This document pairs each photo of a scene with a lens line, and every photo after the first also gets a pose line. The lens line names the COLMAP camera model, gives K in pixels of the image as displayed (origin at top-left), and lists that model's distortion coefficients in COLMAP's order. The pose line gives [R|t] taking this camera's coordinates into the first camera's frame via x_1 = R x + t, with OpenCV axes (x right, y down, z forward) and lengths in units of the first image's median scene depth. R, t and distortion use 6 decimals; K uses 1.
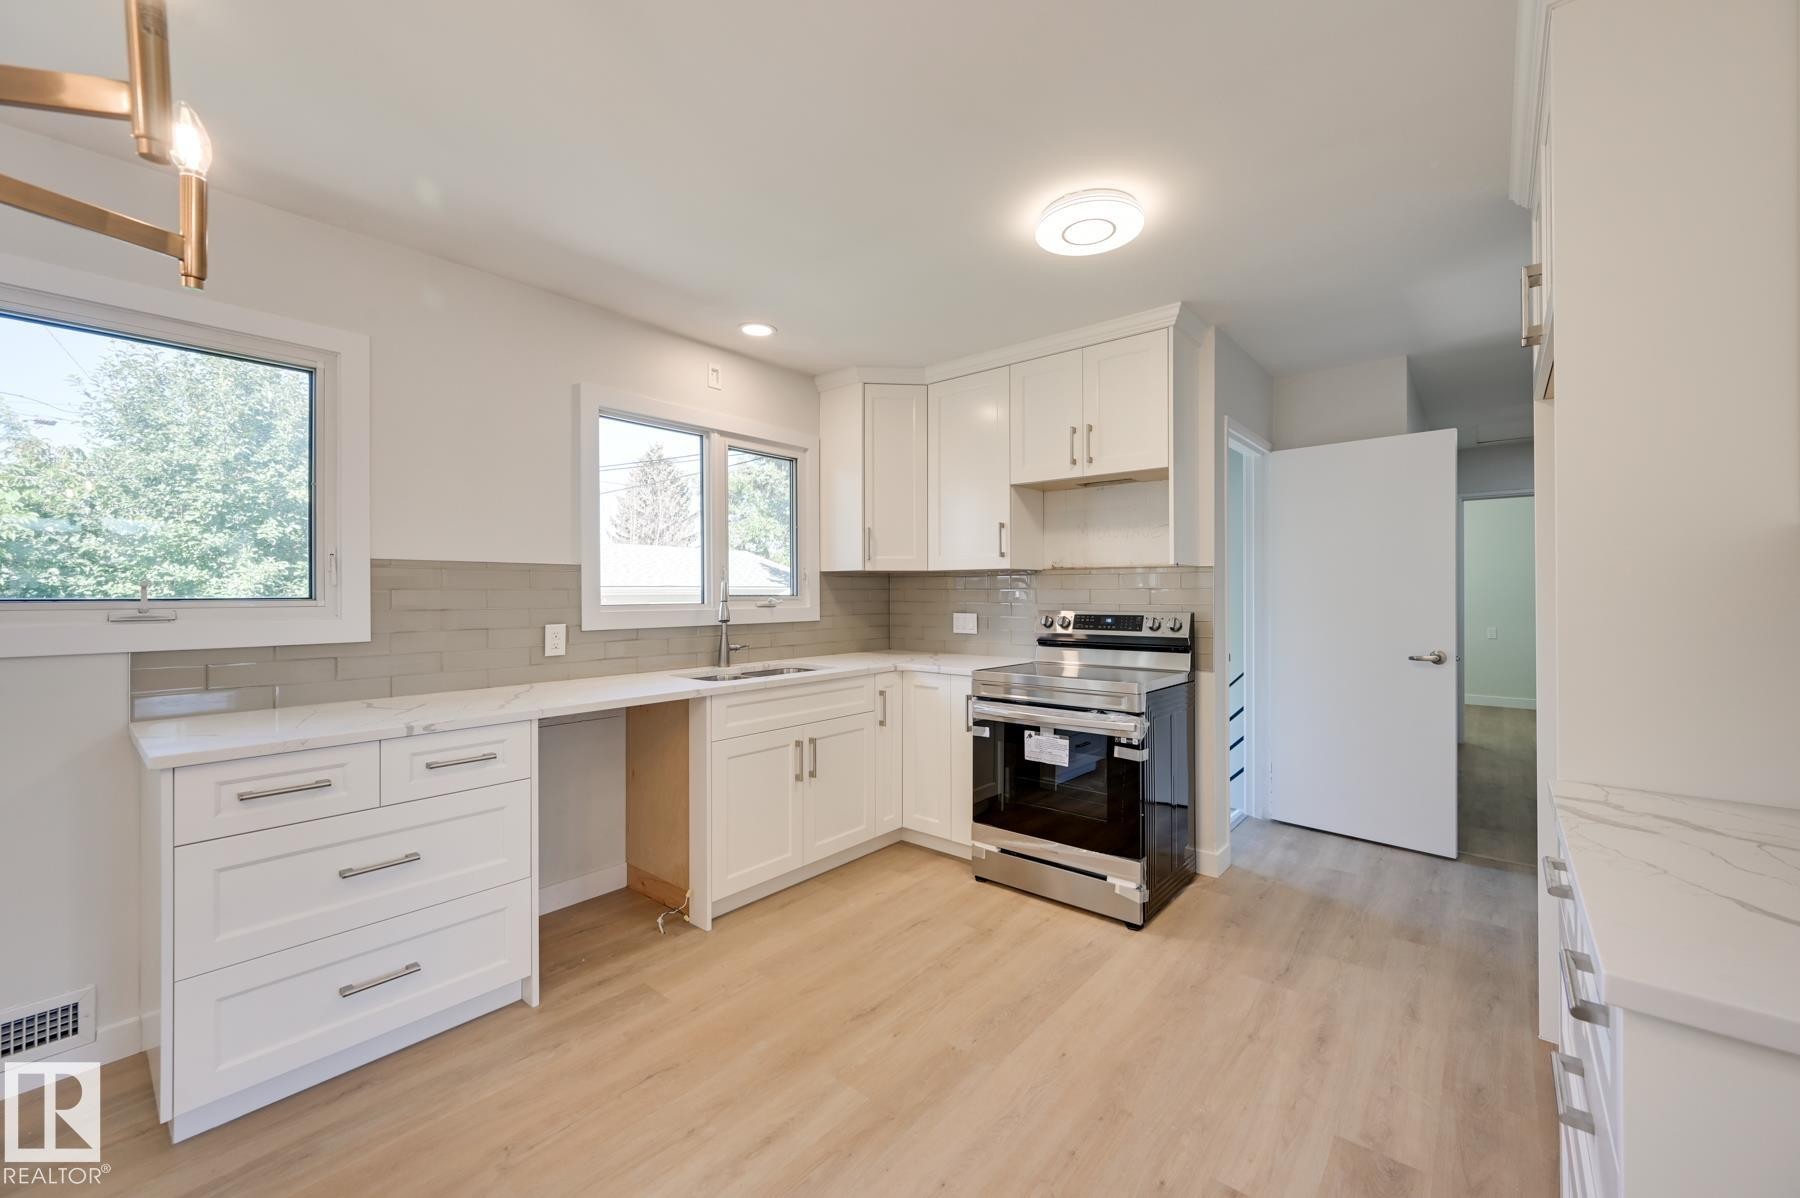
lens RADIAL K [[713.4, 0, 902.5], [0, 713.4, 594.3], [0, 0, 1]] dist [0.000106, 0.000011]
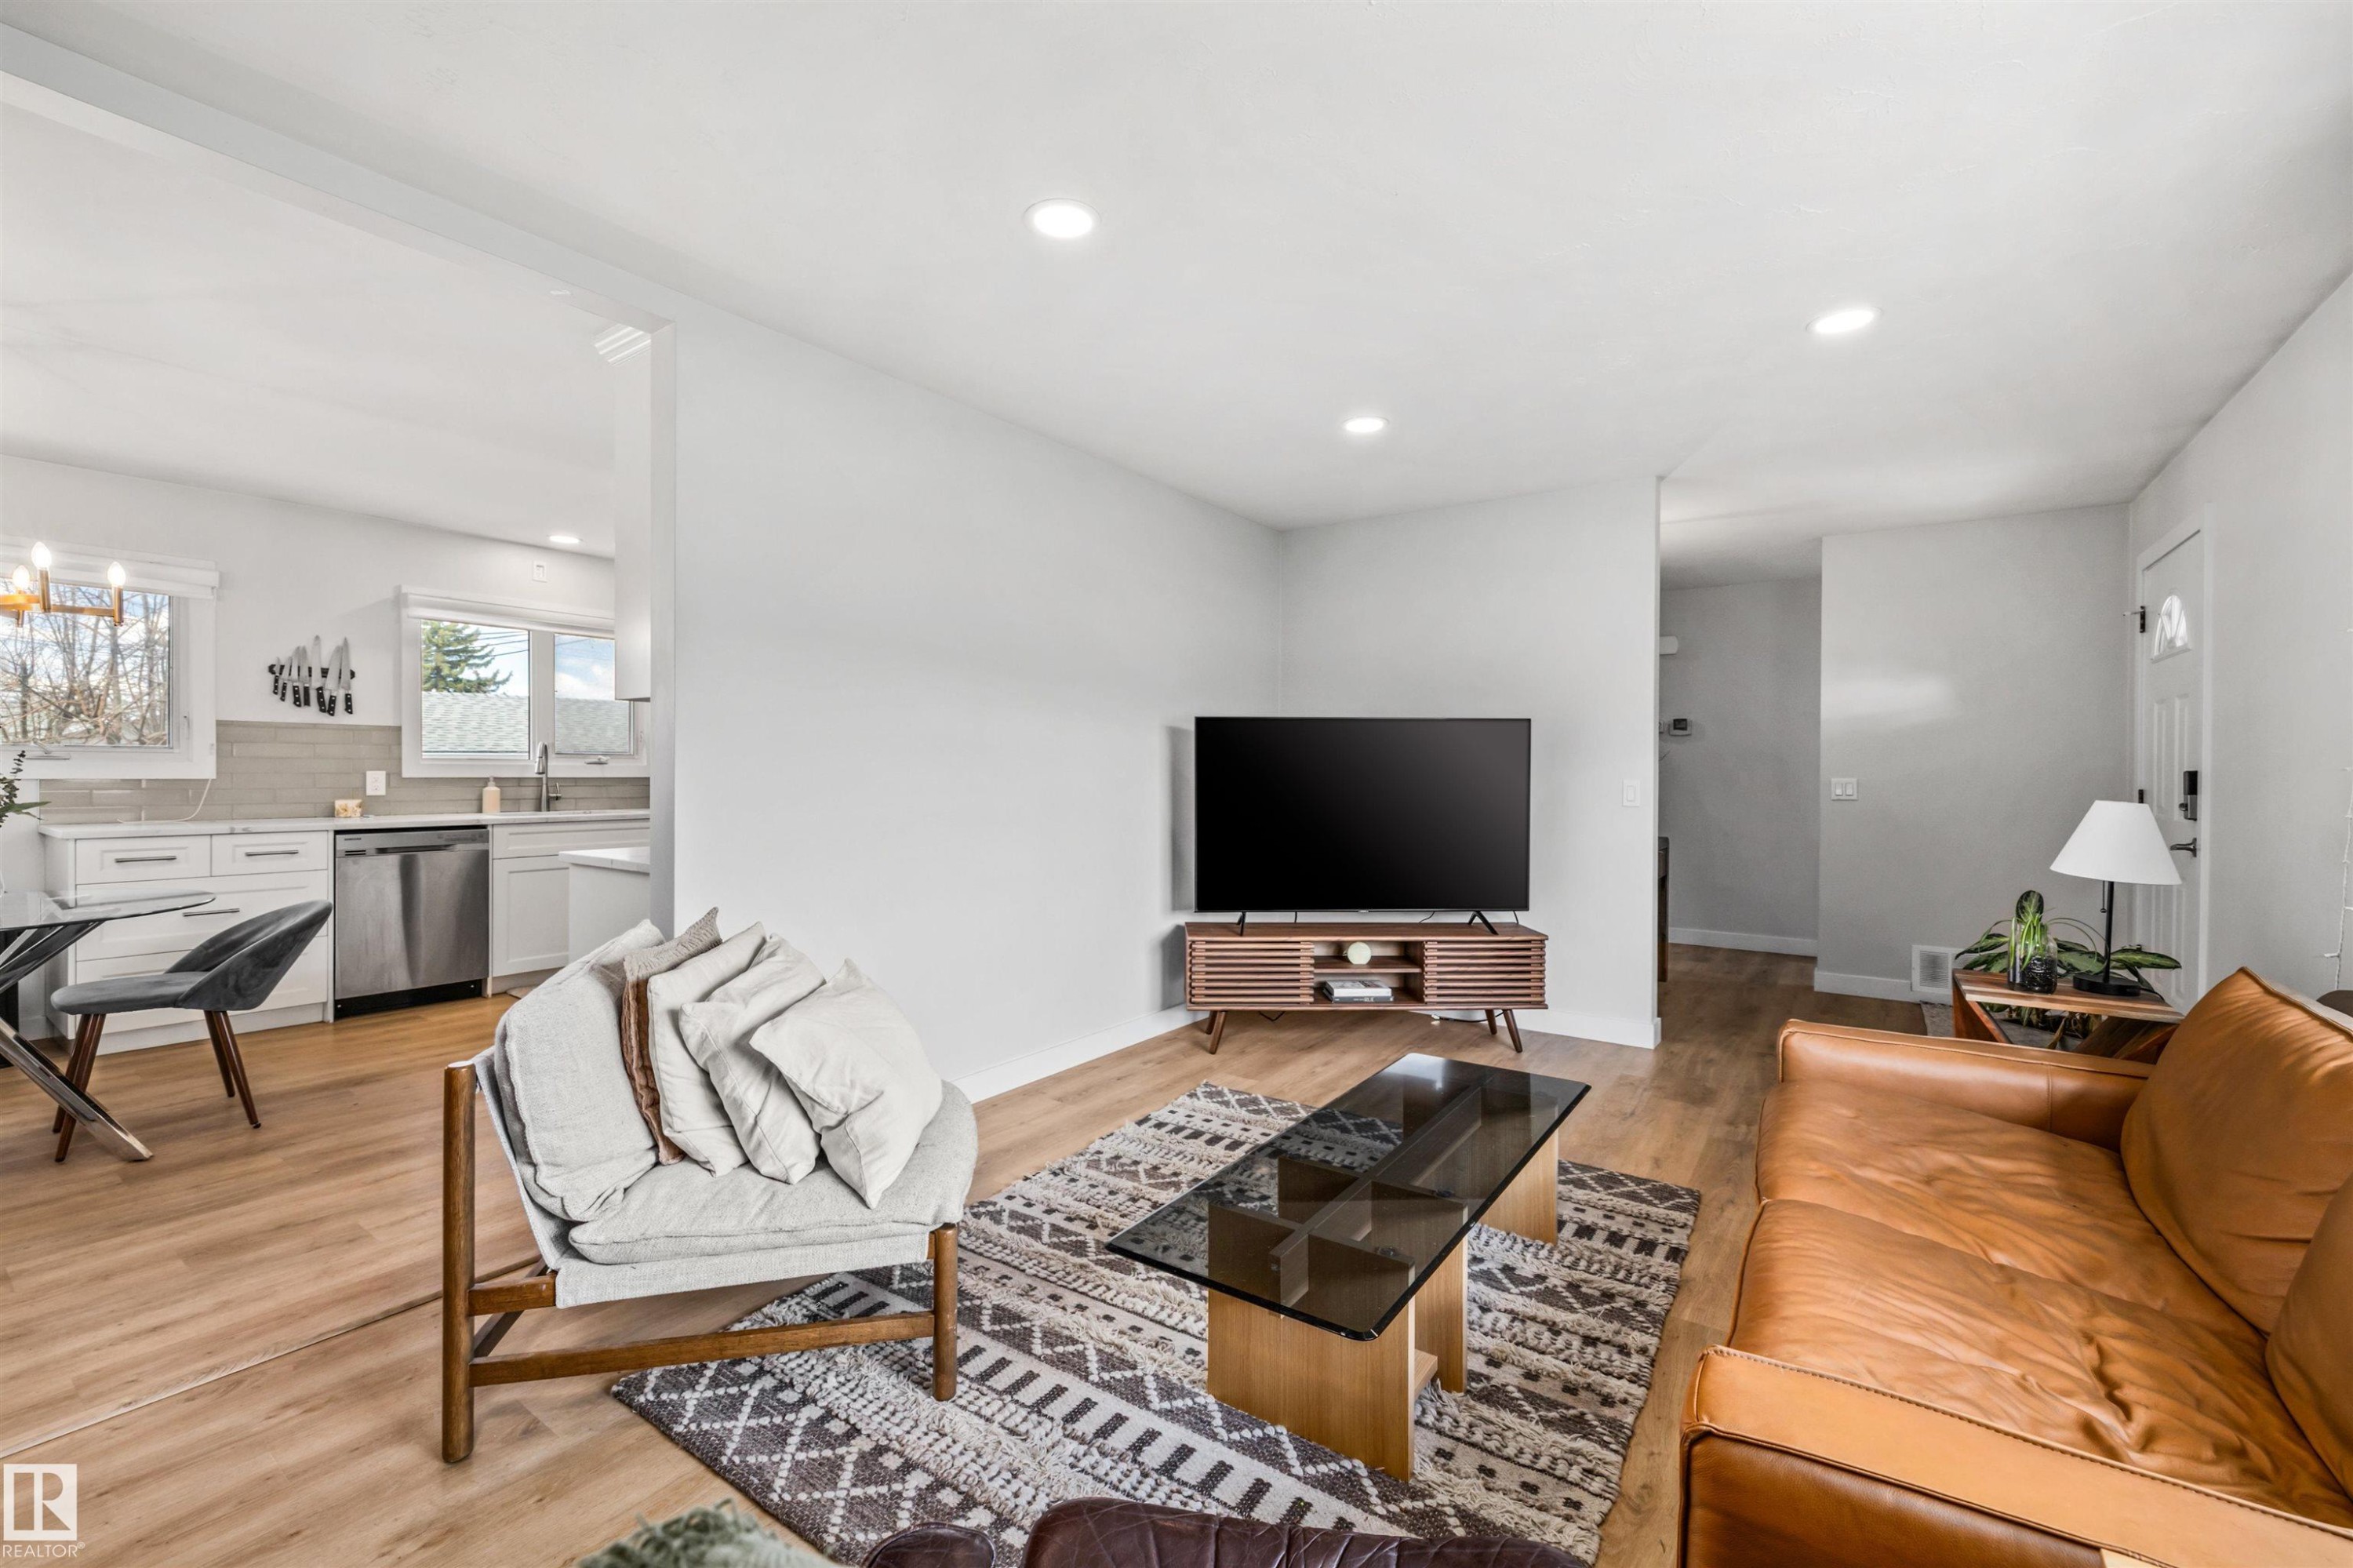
lens RADIAL K [[986.1, 0, 1177.0], [0, 986.1, 775.1], [0, 0, 1]] dist [-0.000007, -0.000058]
pose [[0.996256, 0.009859, 0.085884, 0.878110], [-0.010241, 0.999940, 0.003999, 0.028432], [-0.085839, -0.004864, 0.996297, -0.988354]]
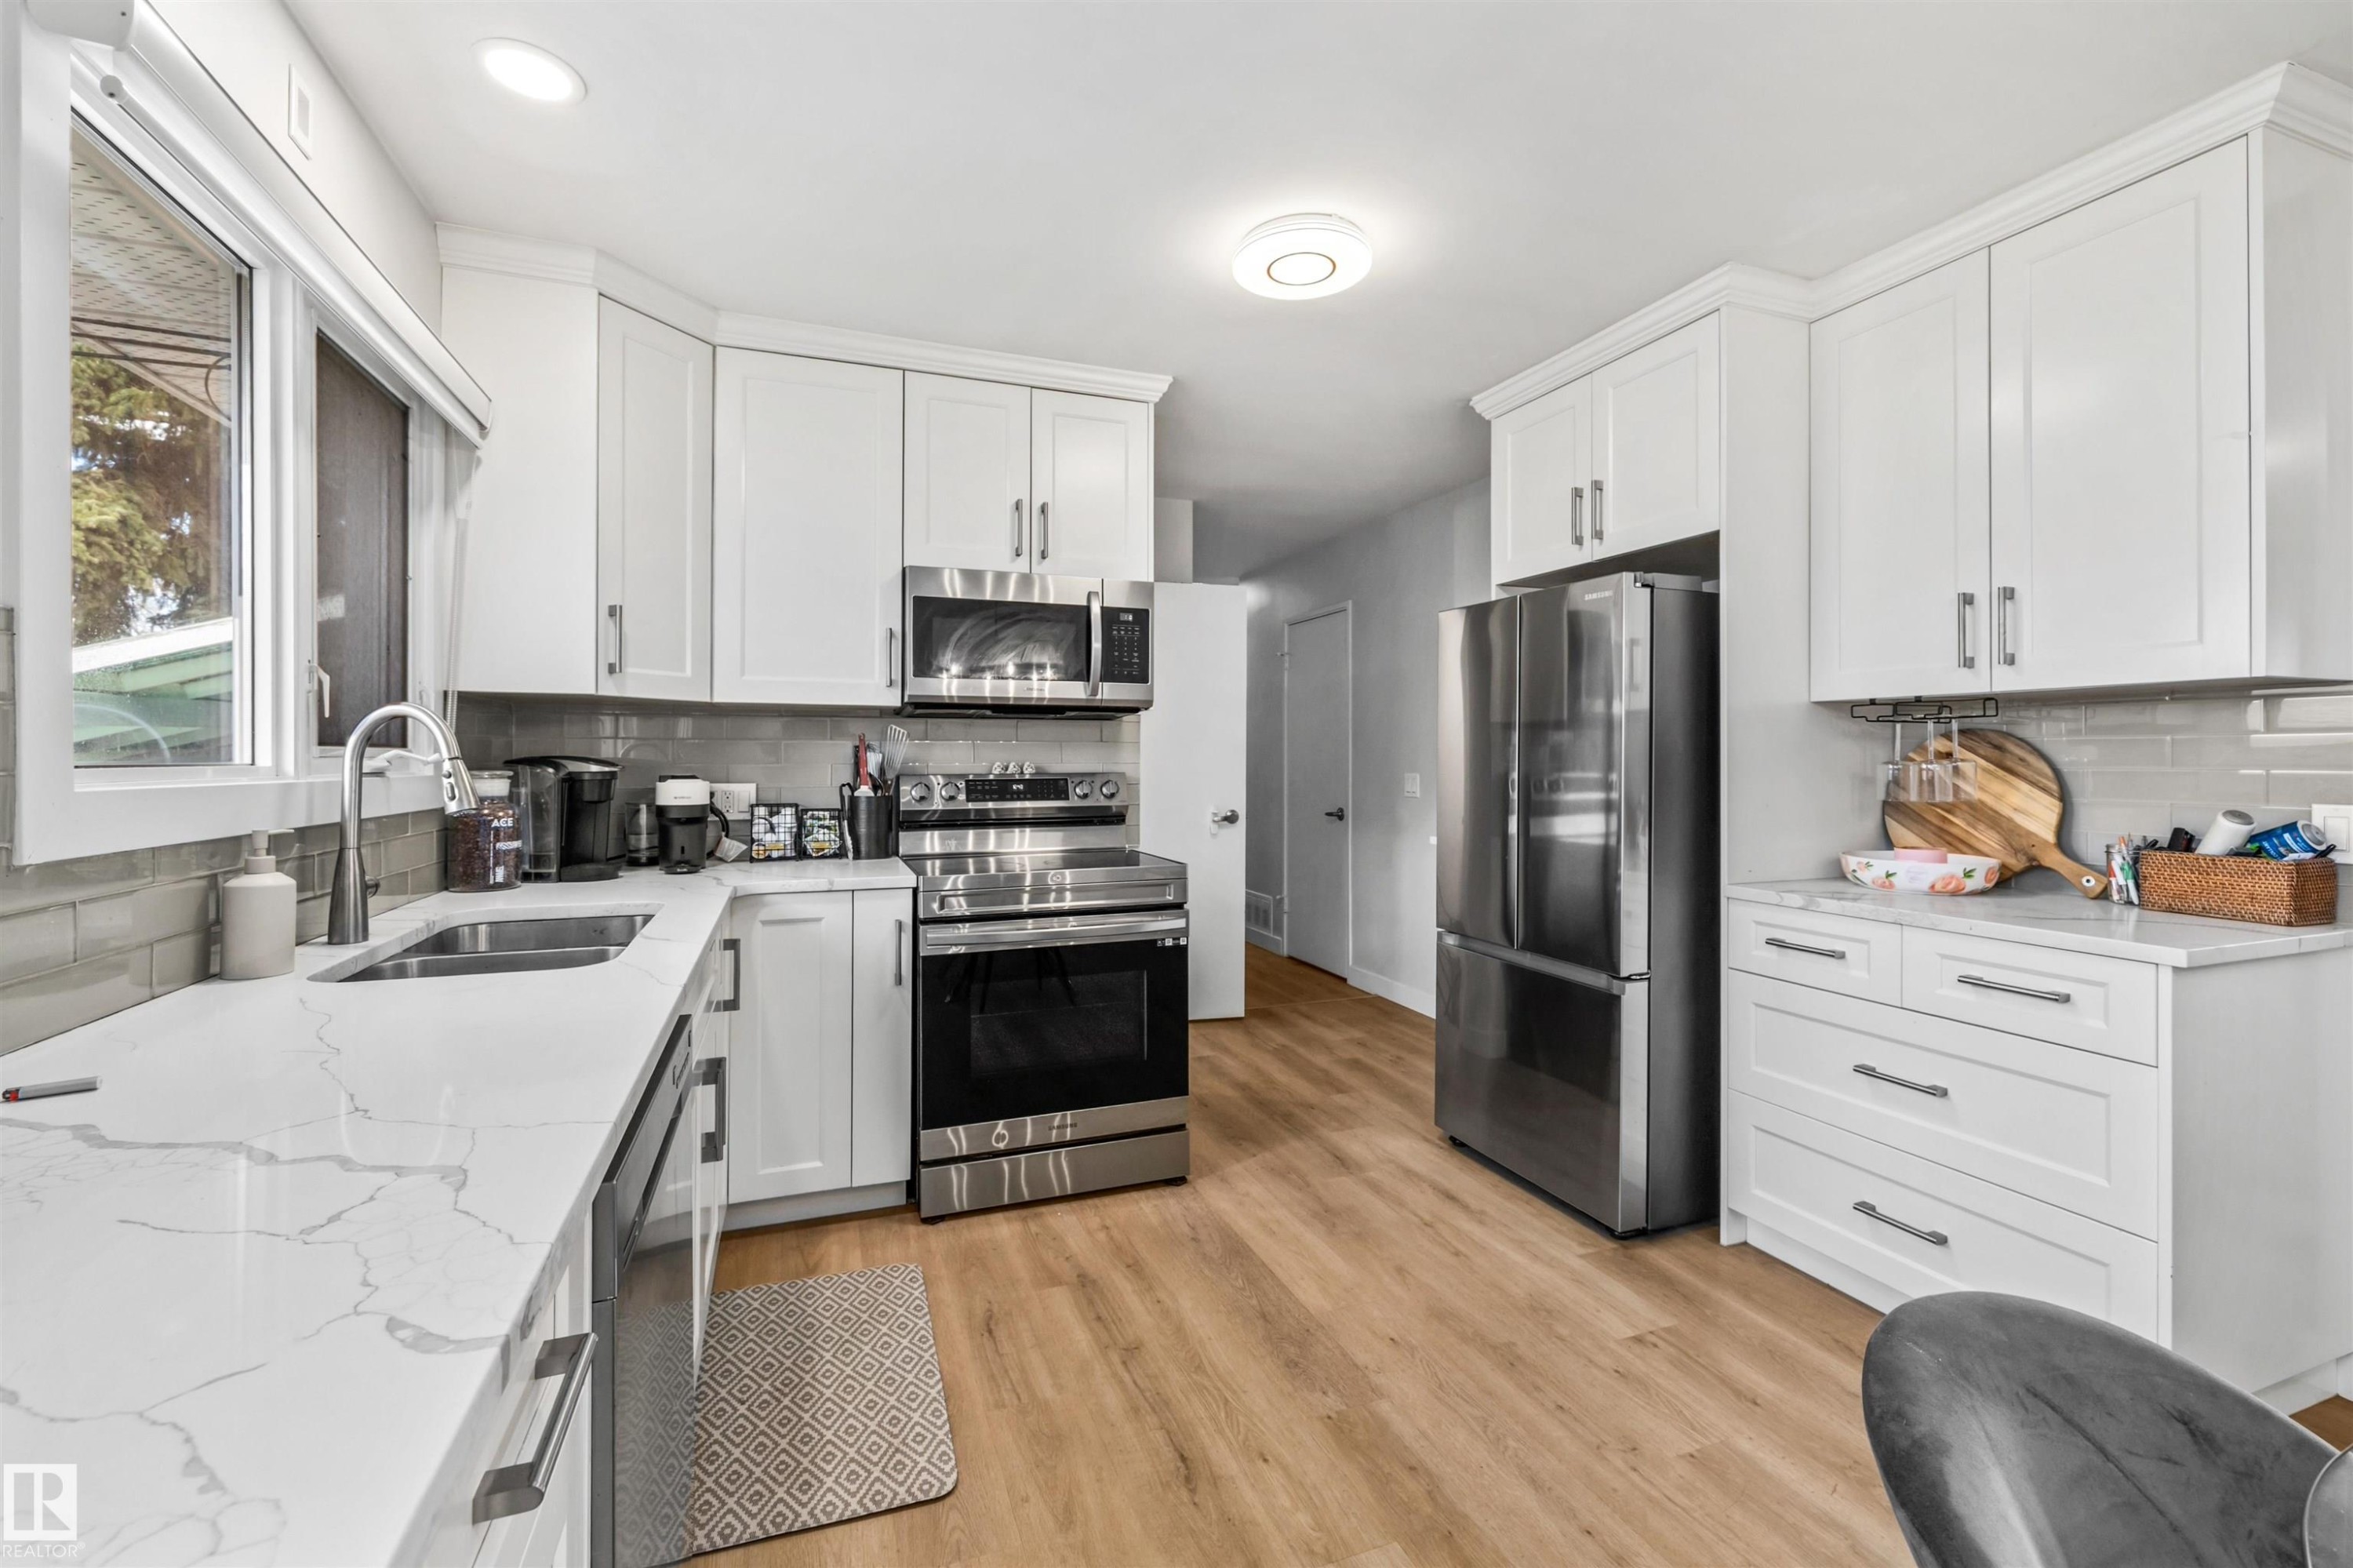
lens RADIAL K [[989.1, 0, 1175.1], [0, 989.1, 761.2], [0, 0, 1]] dist [0.000344, 0.000076]
pose [[0.493954, -0.001554, 0.869487, -0.619690], [-0.001179, 0.999996, 0.002457, 0.011543], [-0.869487, -0.002239, 0.493950, 0.509695]]
